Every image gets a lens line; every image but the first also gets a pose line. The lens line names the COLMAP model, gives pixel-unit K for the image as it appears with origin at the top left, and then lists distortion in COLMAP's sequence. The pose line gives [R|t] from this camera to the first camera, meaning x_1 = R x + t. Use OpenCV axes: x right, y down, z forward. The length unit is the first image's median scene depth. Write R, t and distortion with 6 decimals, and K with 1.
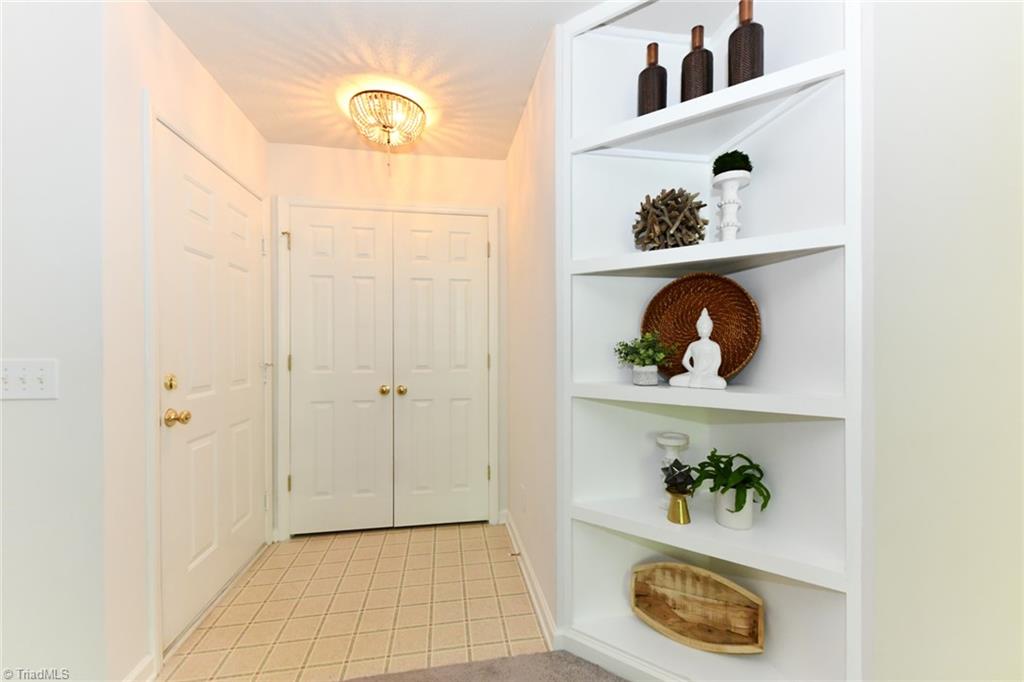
lens RADIAL K [[442.0, 0, 537.5], [0, 442.0, 354.3], [0, 0, 1]] dist [0.003486, 0.000067]
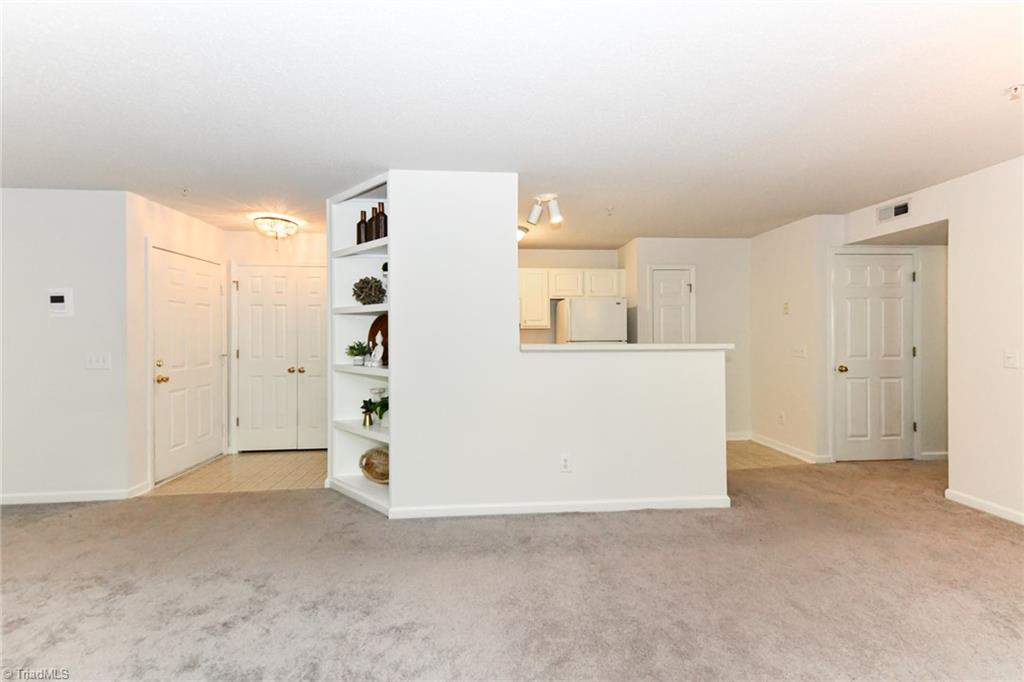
lens RADIAL K [[407.9, 0, 514.9], [0, 407.9, 341.5], [0, 0, 1]] dist [0.001952, -0.000233]
pose [[0.997599, -0.000315, -0.069260, 0.868988], [-0.000196, 0.999973, -0.007372, -0.024443], [0.069261, 0.007368, 0.997571, -0.732502]]
